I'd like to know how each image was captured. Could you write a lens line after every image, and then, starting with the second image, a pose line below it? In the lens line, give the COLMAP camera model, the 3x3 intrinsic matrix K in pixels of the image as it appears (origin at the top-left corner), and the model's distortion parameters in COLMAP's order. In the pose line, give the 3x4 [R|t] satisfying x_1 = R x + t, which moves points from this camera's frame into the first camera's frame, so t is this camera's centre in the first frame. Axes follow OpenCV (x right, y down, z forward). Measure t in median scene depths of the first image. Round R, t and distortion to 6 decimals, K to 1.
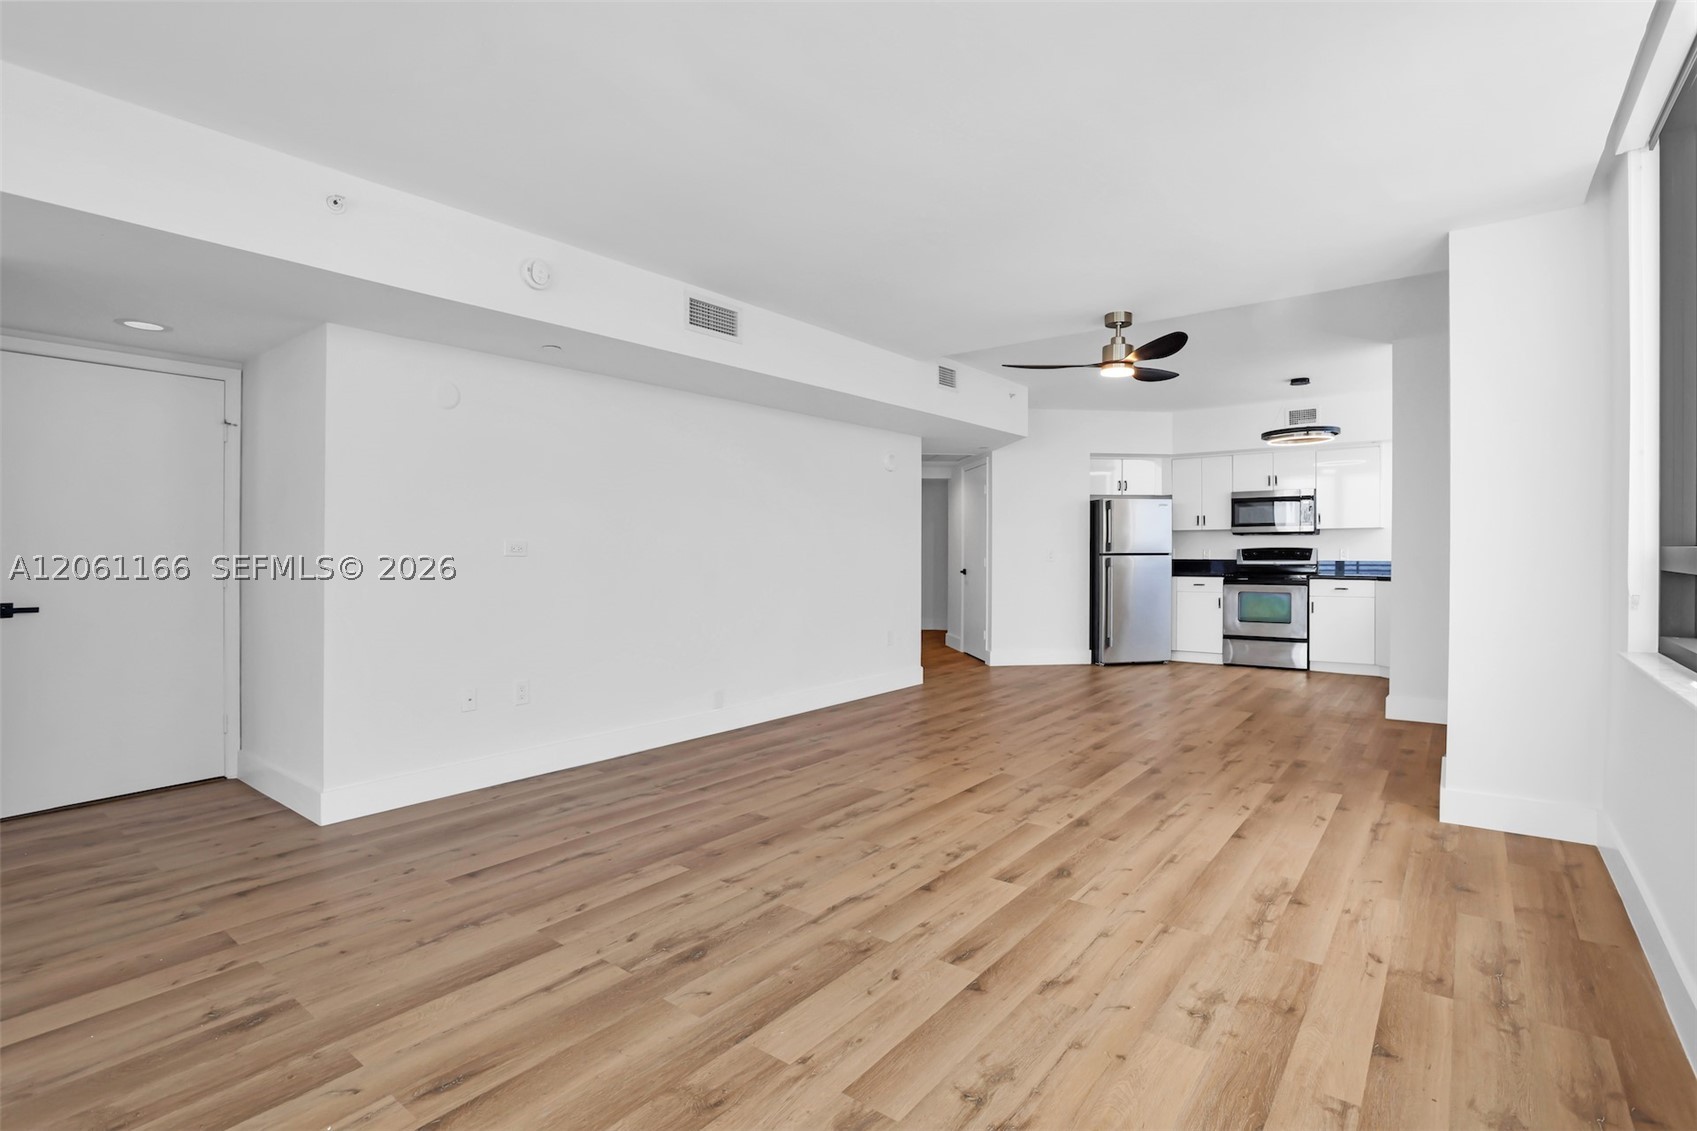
lens RADIAL K [[812.4, 0, 859.3], [0, 812.4, 565.7], [0, 0, 1]] dist [-0.046019, -0.000369]
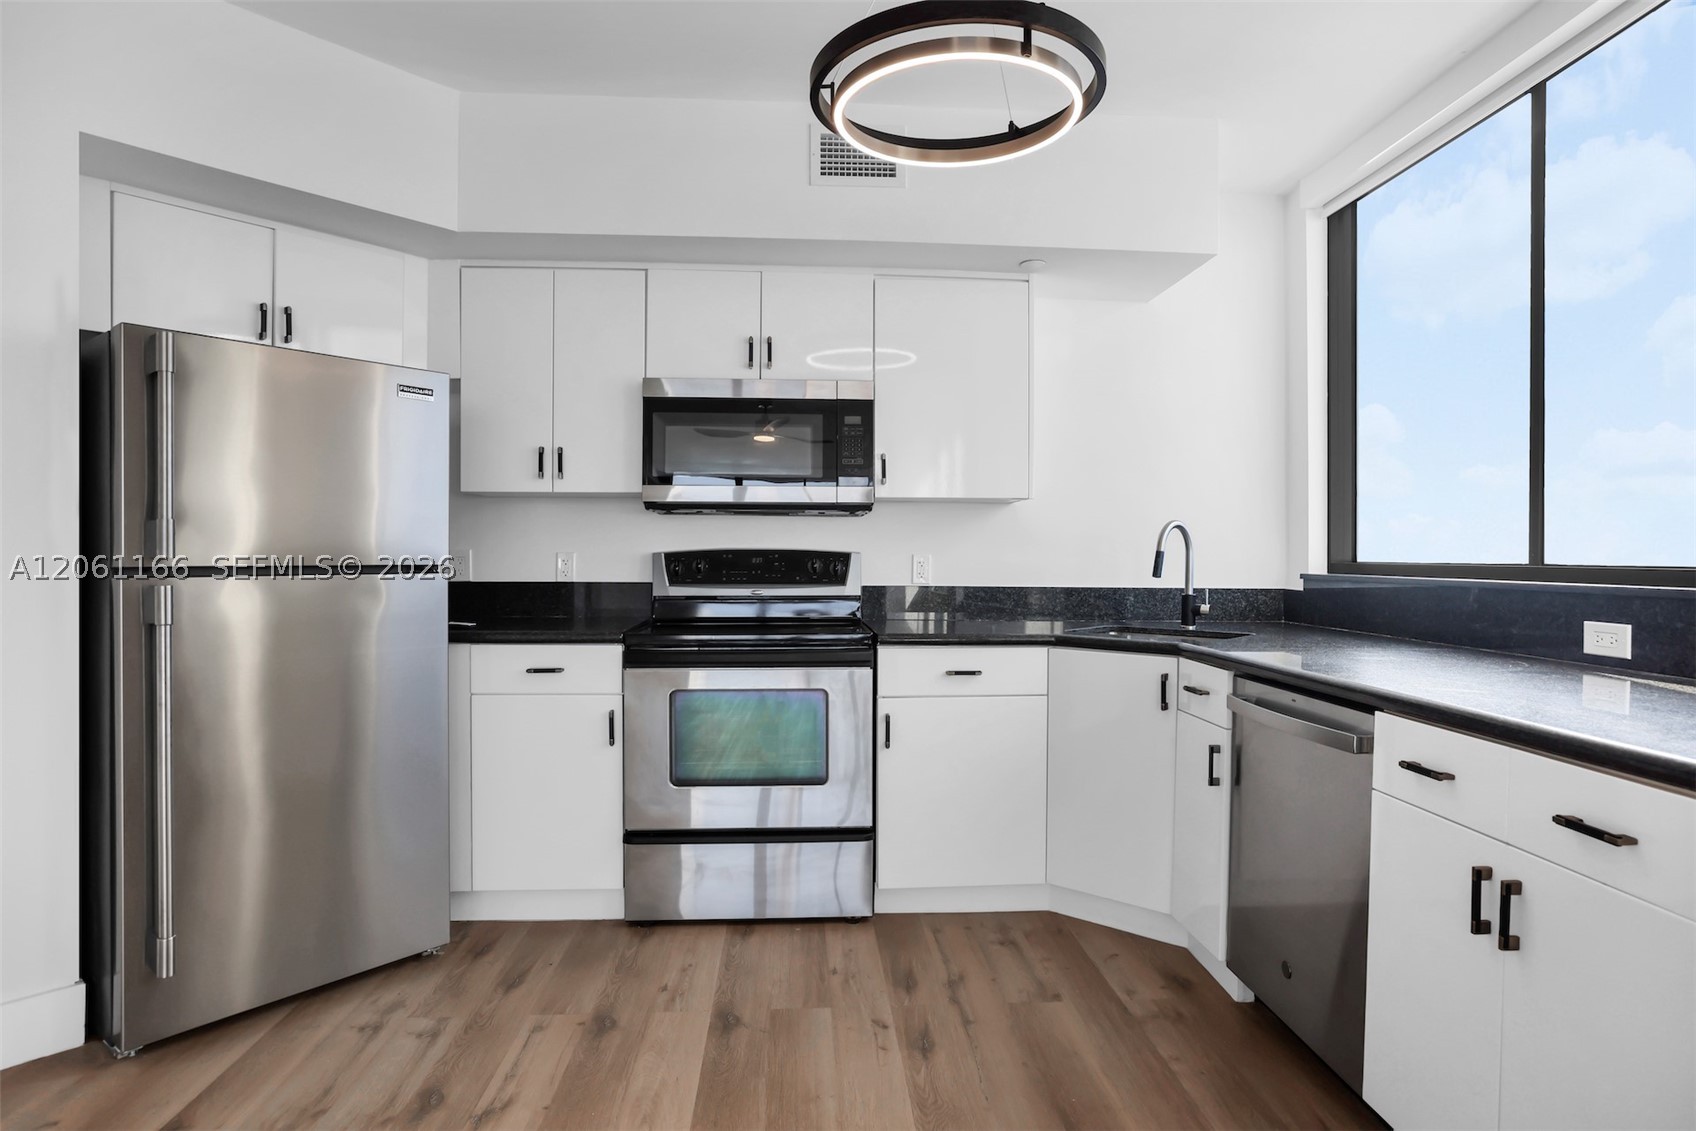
lens RADIAL K [[904.9, 0, 855.8], [0, 904.9, 568.5], [0, 0, 1]] dist [0.000176, 0.000345]
pose [[0.751455, -0.003428, 0.659776, 0.288679], [0.006374, 0.999978, -0.002065, -0.013018], [-0.659754, 0.005757, 0.751459, 0.674664]]
